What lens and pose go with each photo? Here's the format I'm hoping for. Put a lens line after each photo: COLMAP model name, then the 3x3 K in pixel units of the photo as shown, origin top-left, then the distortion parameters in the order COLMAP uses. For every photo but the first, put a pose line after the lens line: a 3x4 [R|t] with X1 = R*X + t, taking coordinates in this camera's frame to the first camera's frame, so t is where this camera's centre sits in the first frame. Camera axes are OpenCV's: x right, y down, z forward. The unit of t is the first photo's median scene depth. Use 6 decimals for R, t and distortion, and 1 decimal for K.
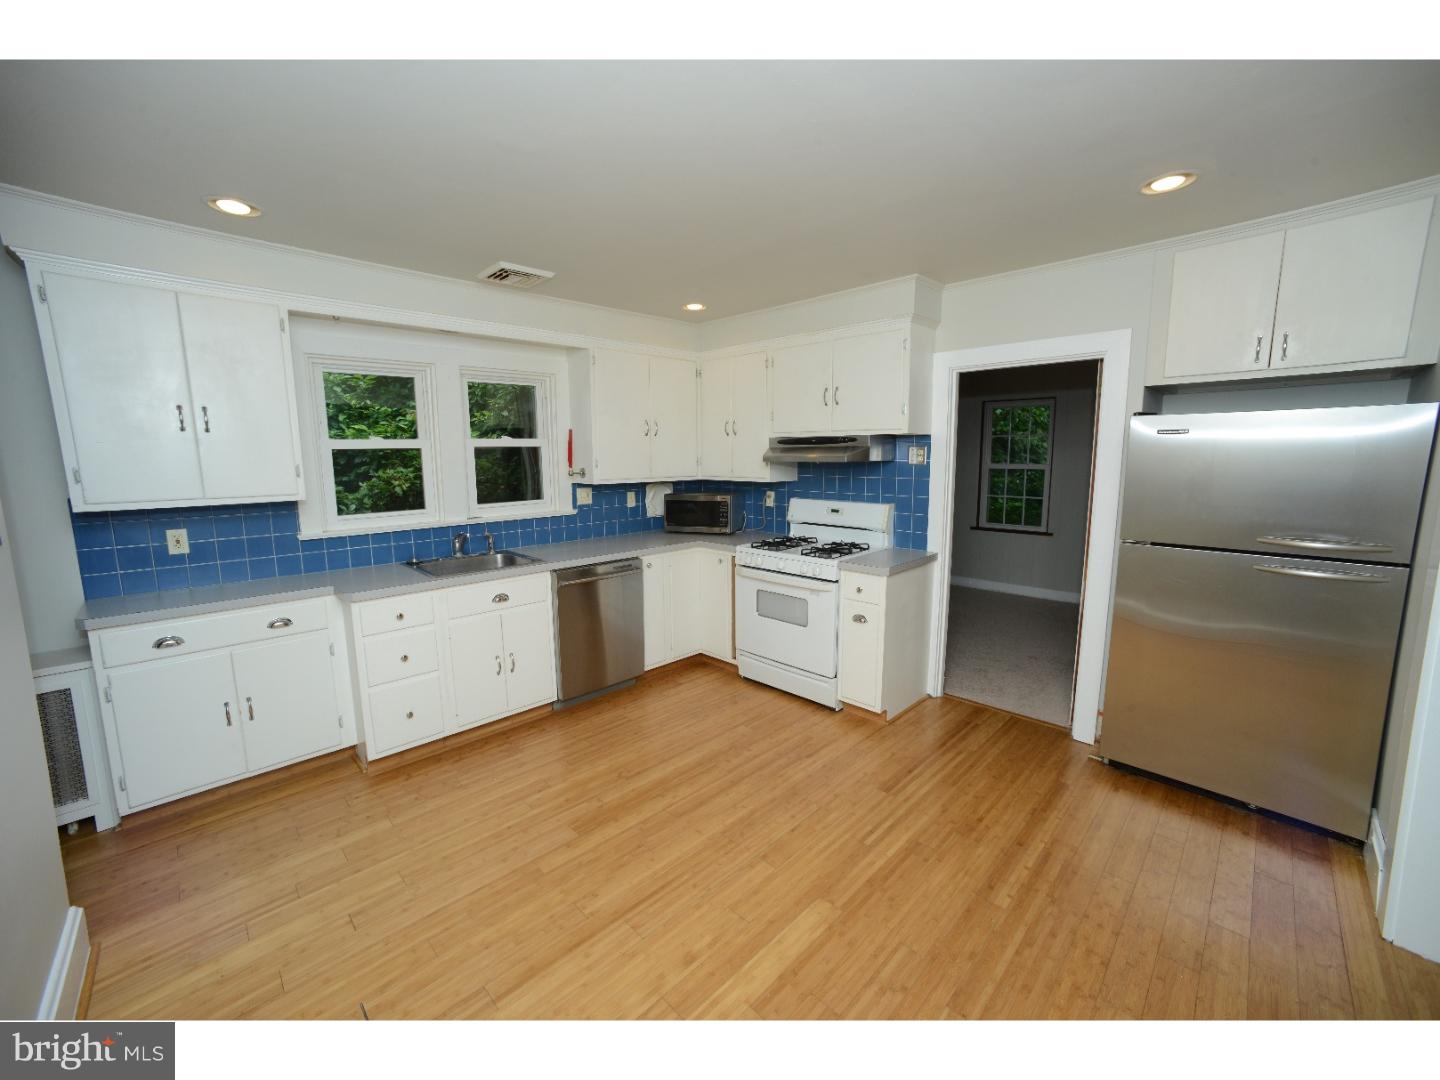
lens RADIAL K [[573.0, 0, 716.6], [0, 573.0, 537.5], [0, 0, 1]] dist [-0.064752, 0.030340]
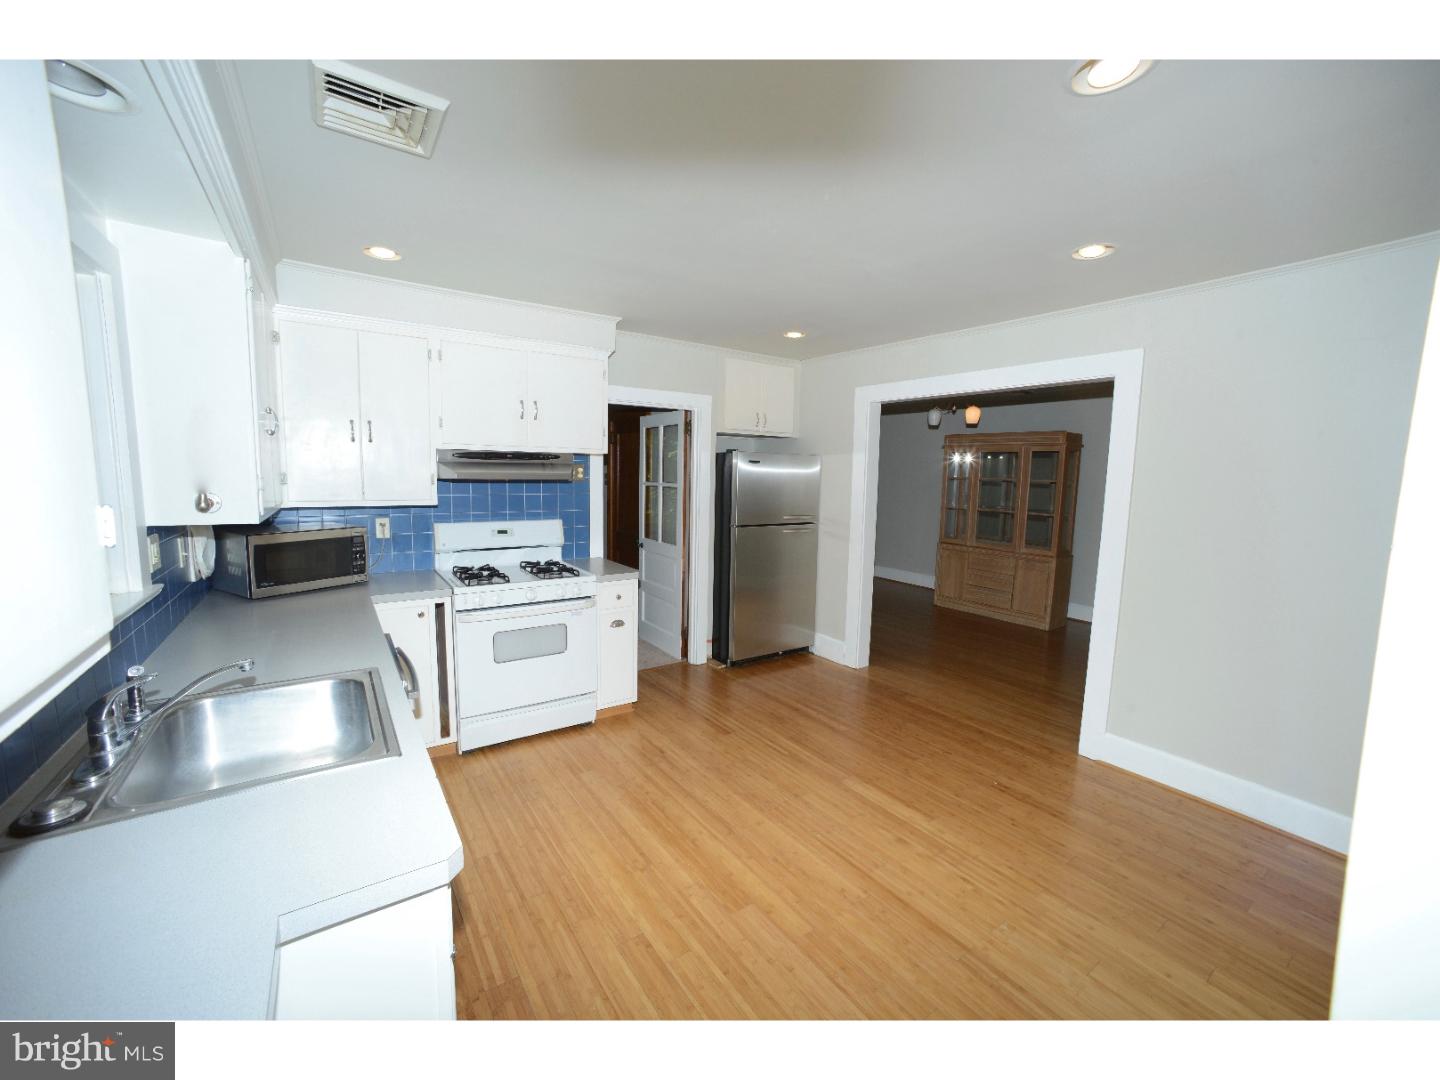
lens RADIAL K [[573.0, 0, 716.6], [0, 573.0, 537.5], [0, 0, 1]] dist [-0.064752, 0.030340]
pose [[0.173720, -0.100181, 0.979686, -0.828294], [0.121517, 0.989390, 0.079626, -0.090433], [-0.977269, 0.105216, 0.184051, 0.651934]]
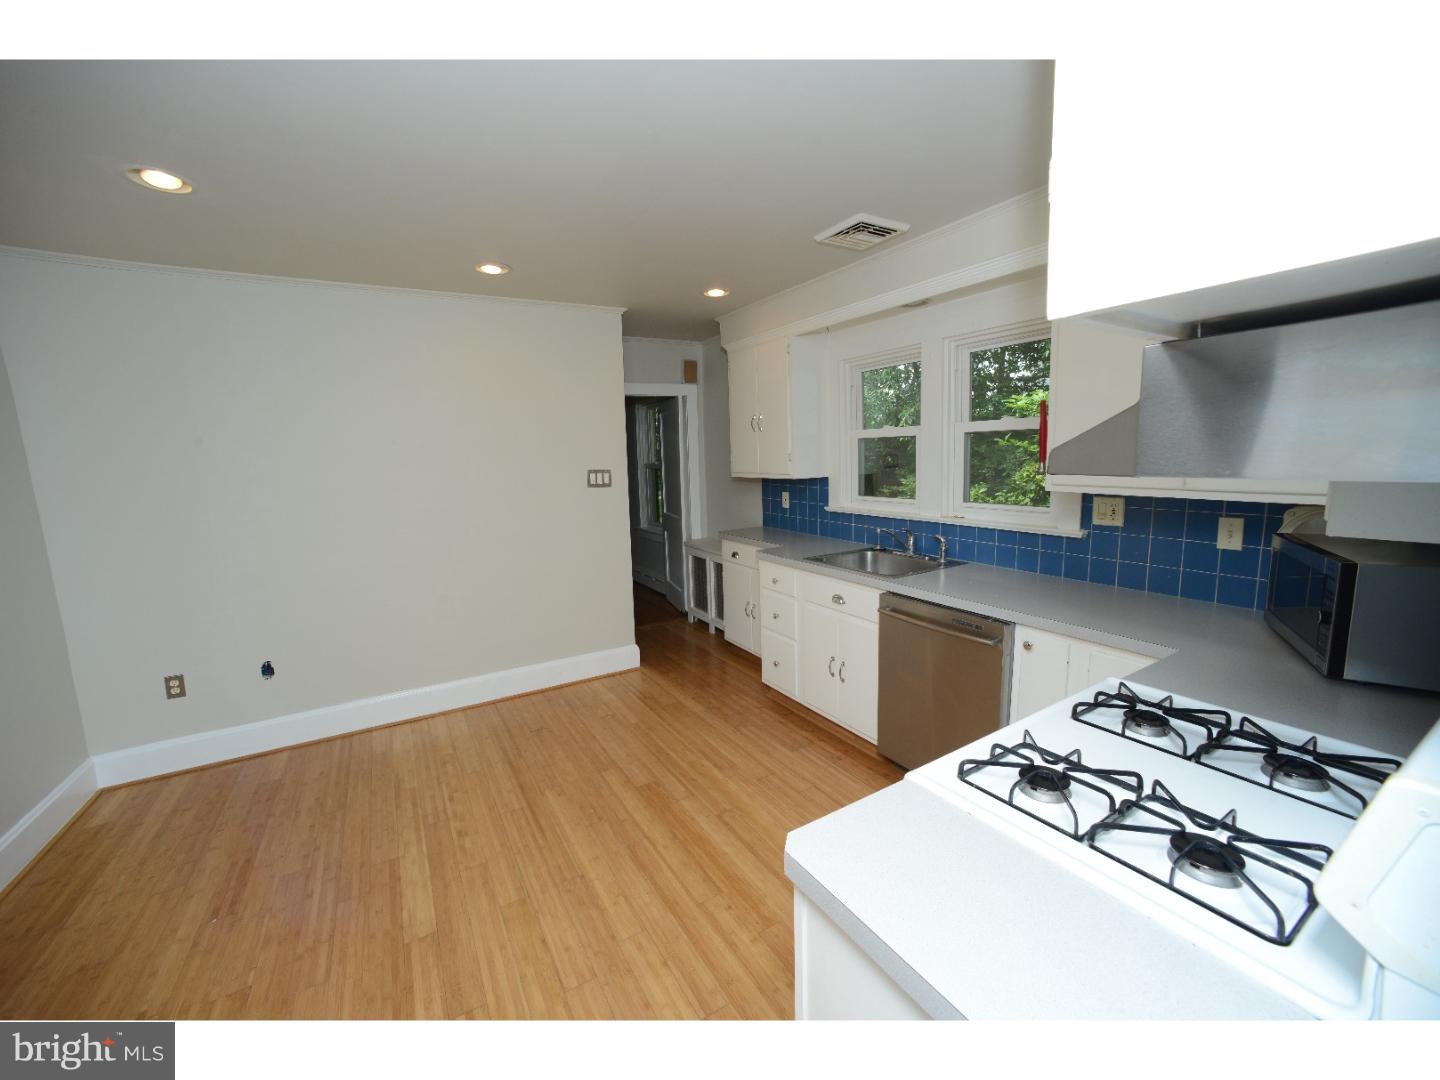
lens RADIAL K [[573.0, 0, 716.6], [0, 573.0, 537.5], [0, 0, 1]] dist [-0.064752, 0.030340]
pose [[-0.238855, 0.157325, -0.958226, 0.574569], [-0.110300, 0.976006, 0.187738, -0.152607], [0.964771, 0.150534, -0.215771, 1.038643]]
